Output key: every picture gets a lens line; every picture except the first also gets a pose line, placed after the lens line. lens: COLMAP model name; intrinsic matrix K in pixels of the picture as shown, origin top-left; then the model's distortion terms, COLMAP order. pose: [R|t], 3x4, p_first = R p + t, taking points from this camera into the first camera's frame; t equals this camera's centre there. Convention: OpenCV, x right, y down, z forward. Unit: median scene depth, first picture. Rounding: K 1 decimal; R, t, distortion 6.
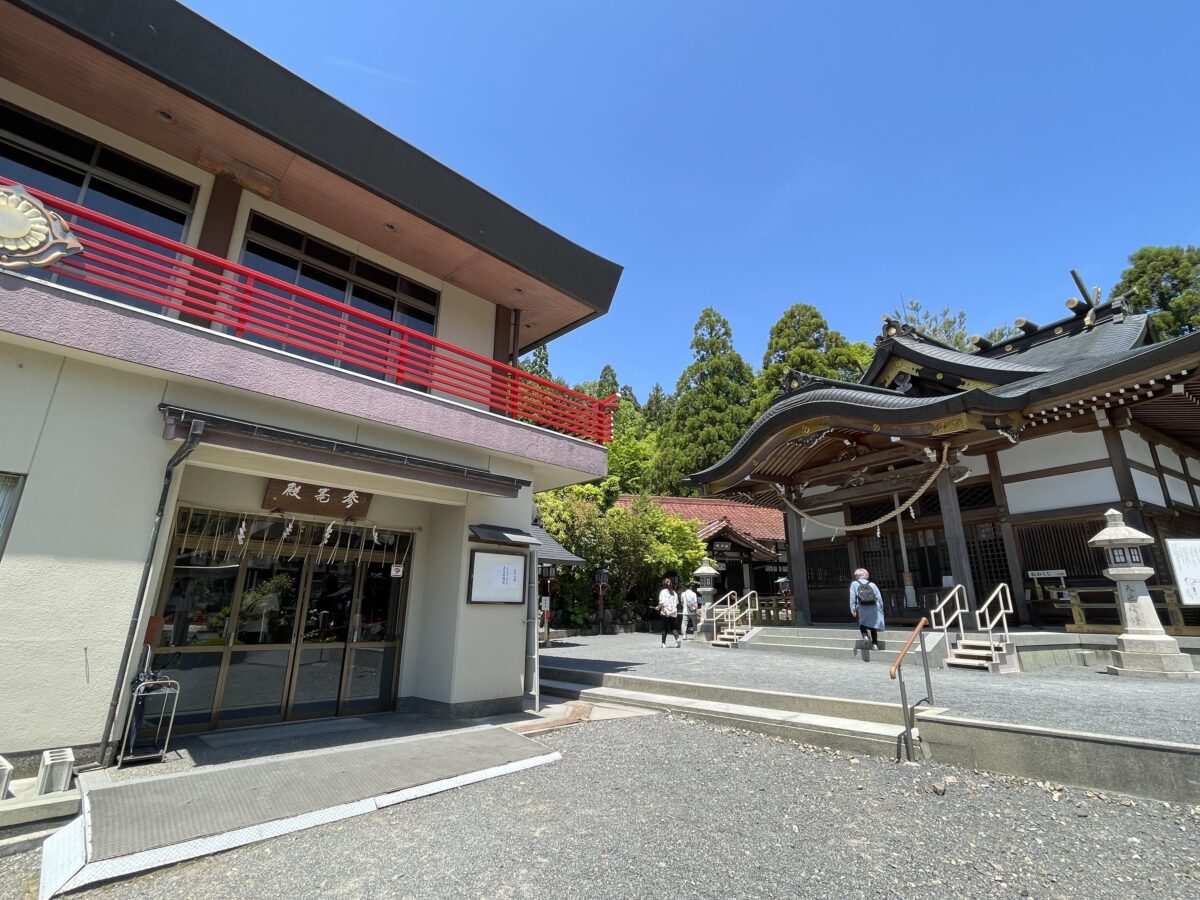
lens RADIAL K [[550.7, 0, 604.6], [0, 550.7, 448.5], [0, 0, 1]] dist [0.000557, 0.000125]
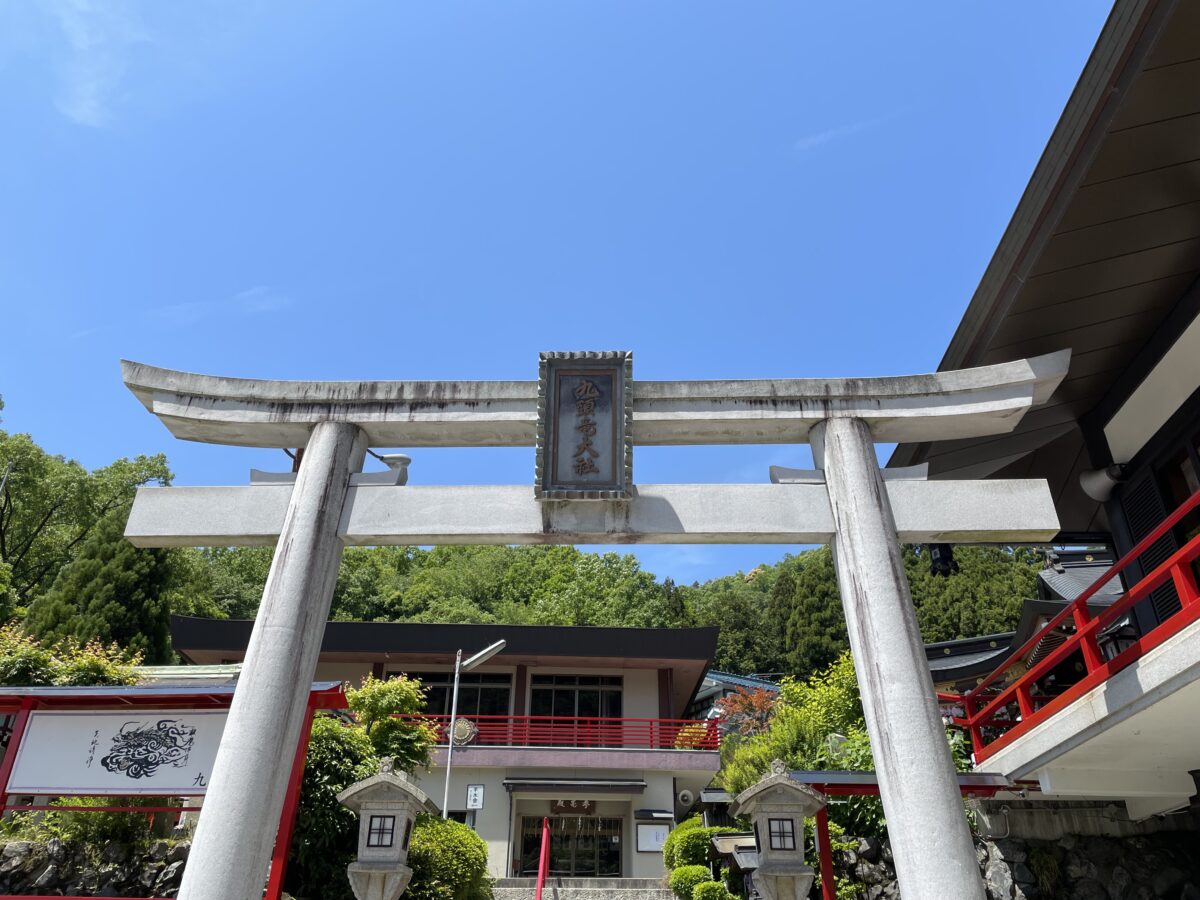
lens RADIAL K [[901.2, 0, 597.2], [0, 901.2, 448.2], [0, 0, 1]] dist [0.002991, 0.000648]
pose [[0.724462, -0.349369, -0.594219, 2.110748], [0.192474, 0.930283, -0.312294, -0.090345], [0.661897, 0.111874, 0.741199, -1.695761]]
